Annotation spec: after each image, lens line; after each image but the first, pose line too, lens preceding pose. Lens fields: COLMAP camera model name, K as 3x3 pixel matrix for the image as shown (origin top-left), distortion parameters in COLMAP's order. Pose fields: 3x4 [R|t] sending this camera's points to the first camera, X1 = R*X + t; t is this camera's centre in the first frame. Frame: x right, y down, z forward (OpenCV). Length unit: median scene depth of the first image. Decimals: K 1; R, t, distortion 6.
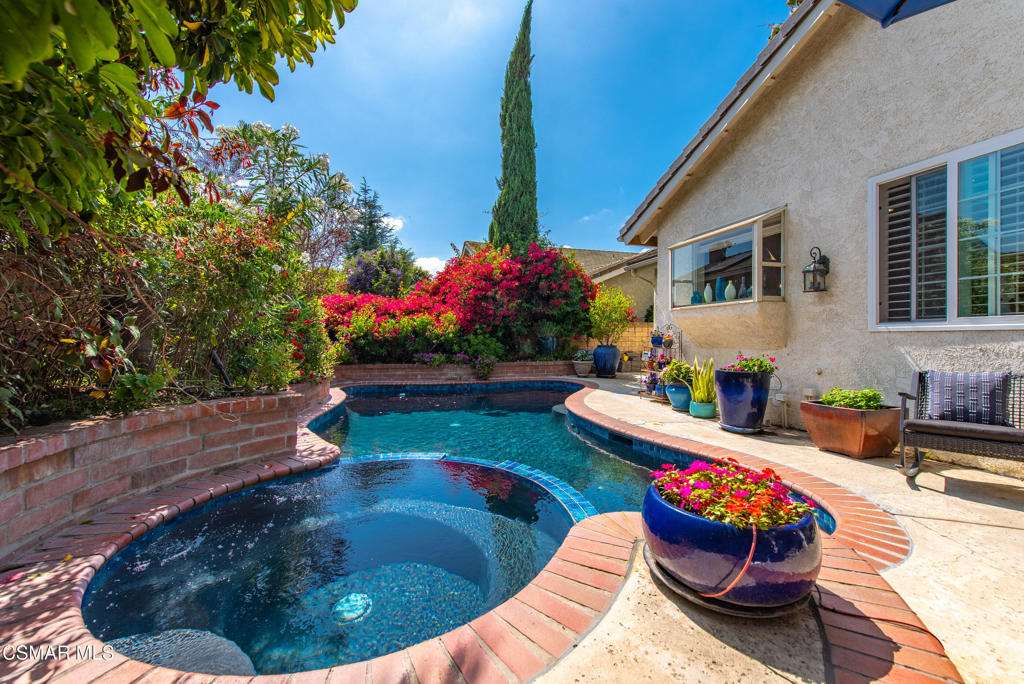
lens RADIAL K [[408.6, 0, 512.2], [0, 408.6, 337.7], [0, 0, 1]] dist [0.001700, -0.000804]
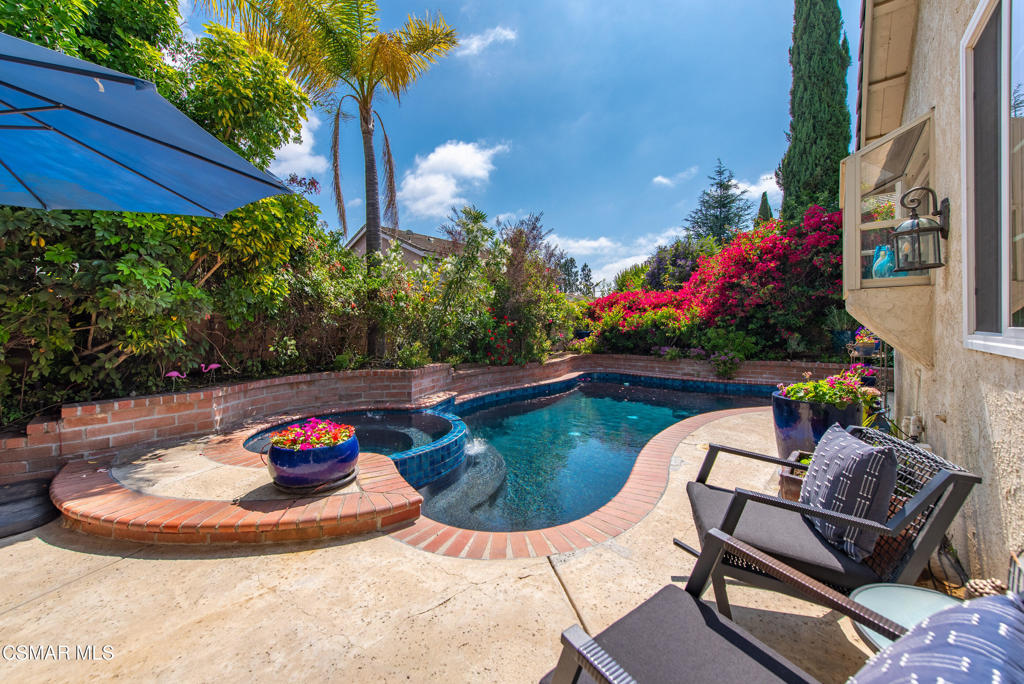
lens RADIAL K [[408.6, 0, 508.2], [0, 408.6, 334.2], [0, 0, 1]] dist [0.001700, -0.000804]
pose [[0.557279, 0.012574, -0.830230, 0.415220], [0.011644, 0.999669, 0.022956, -0.020753], [0.830244, -0.022460, 0.556948, 0.110637]]
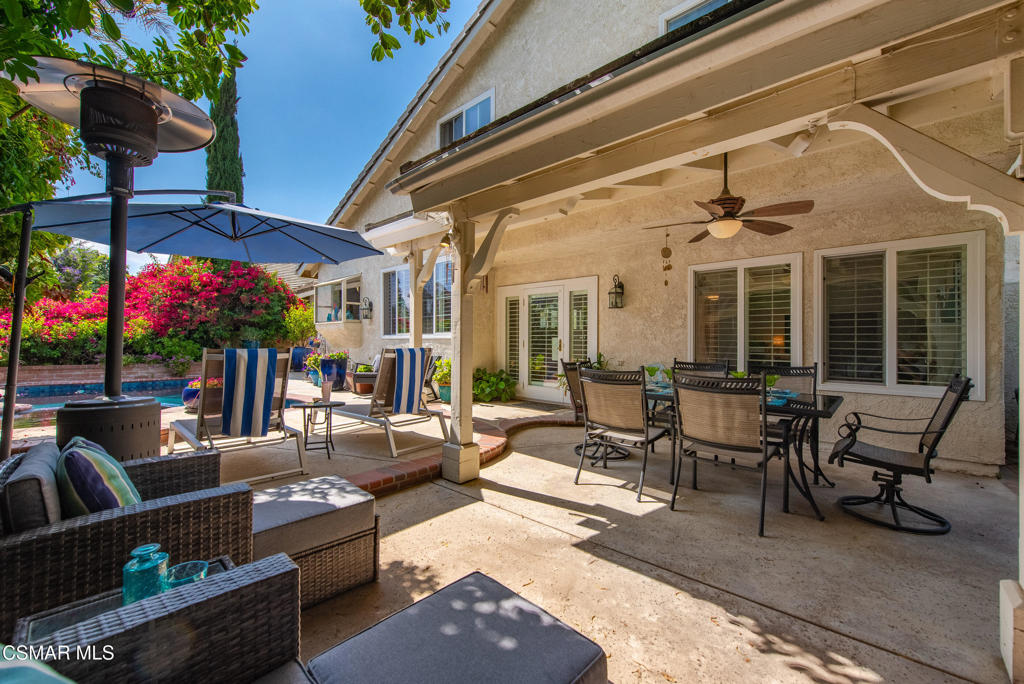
lens RADIAL K [[408.6, 0, 511.4], [0, 408.6, 340.1], [0, 0, 1]] dist [0.001700, -0.000804]
pose [[0.851247, 0.005111, 0.524740, 0.126238], [-0.004423, 0.999987, -0.002565, -0.002160], [-0.524747, -0.000137, 0.851258, -0.494268]]
